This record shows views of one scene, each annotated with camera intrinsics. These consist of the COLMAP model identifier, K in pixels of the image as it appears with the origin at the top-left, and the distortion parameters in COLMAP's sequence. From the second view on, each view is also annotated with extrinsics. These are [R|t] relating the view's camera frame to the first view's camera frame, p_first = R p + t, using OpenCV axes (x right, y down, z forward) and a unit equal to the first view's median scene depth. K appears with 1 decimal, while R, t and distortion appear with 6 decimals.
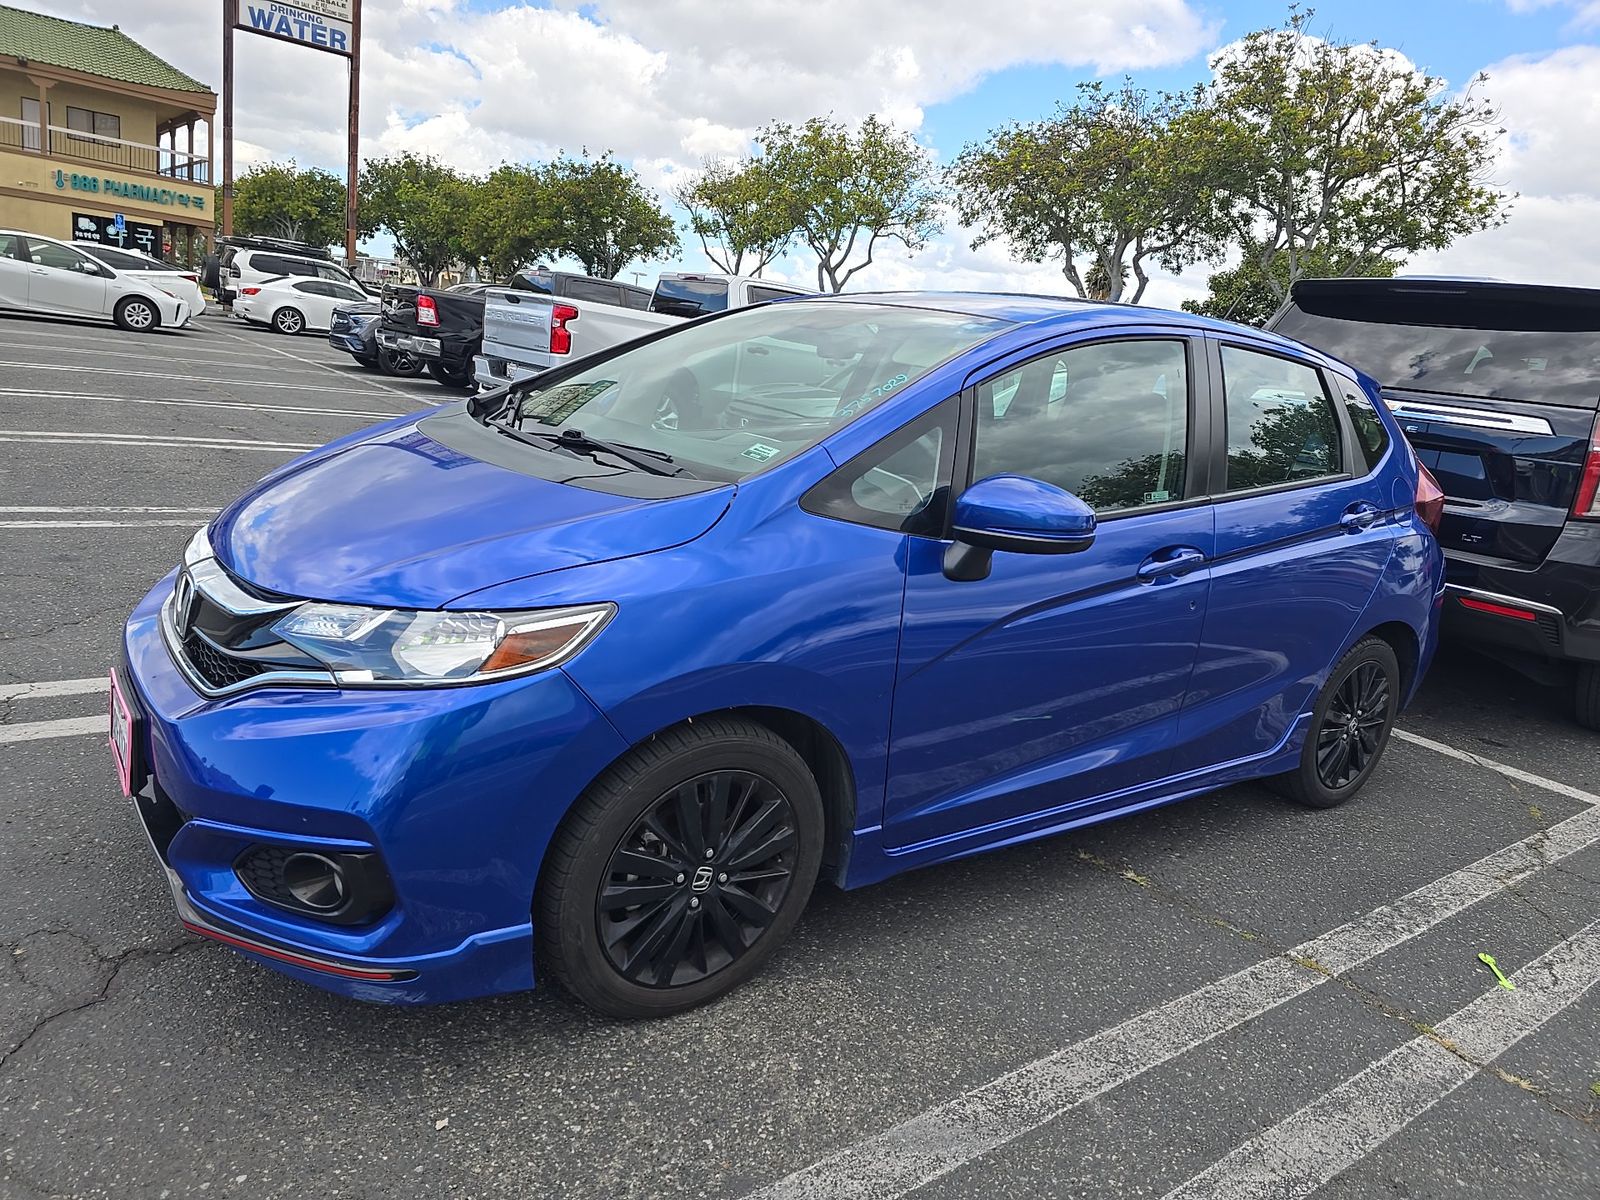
lens RADIAL K [[1087.6, 0, 803.2], [0, 1087.6, 596.6], [0, 0, 1]] dist [0.033489, -0.031200]
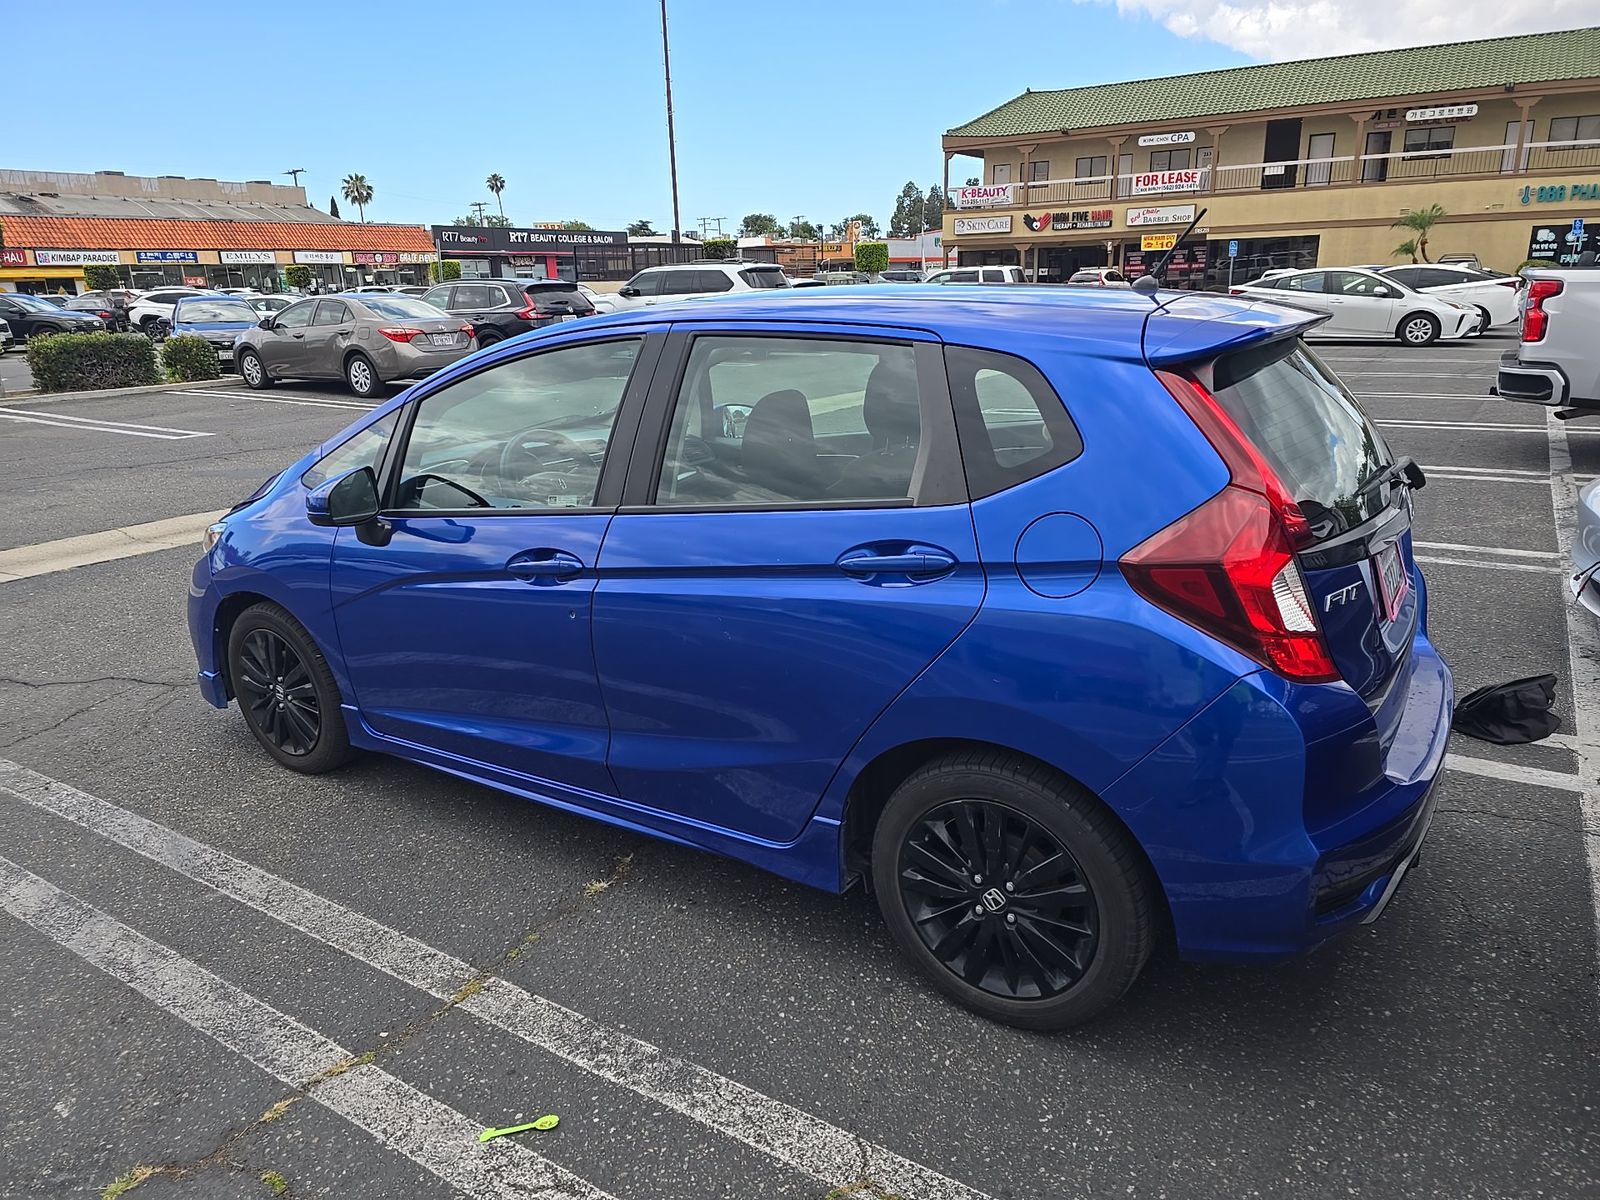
lens RADIAL K [[1087.6, 0, 800.2], [0, 1087.6, 600.7], [0, 0, 1]] dist [0.033489, -0.031200]
pose [[0.328189, 0.131440, -0.935423, 0.197952], [-0.138881, 0.986224, 0.089853, -0.017608], [0.934347, 0.100424, 0.341922, 0.127739]]
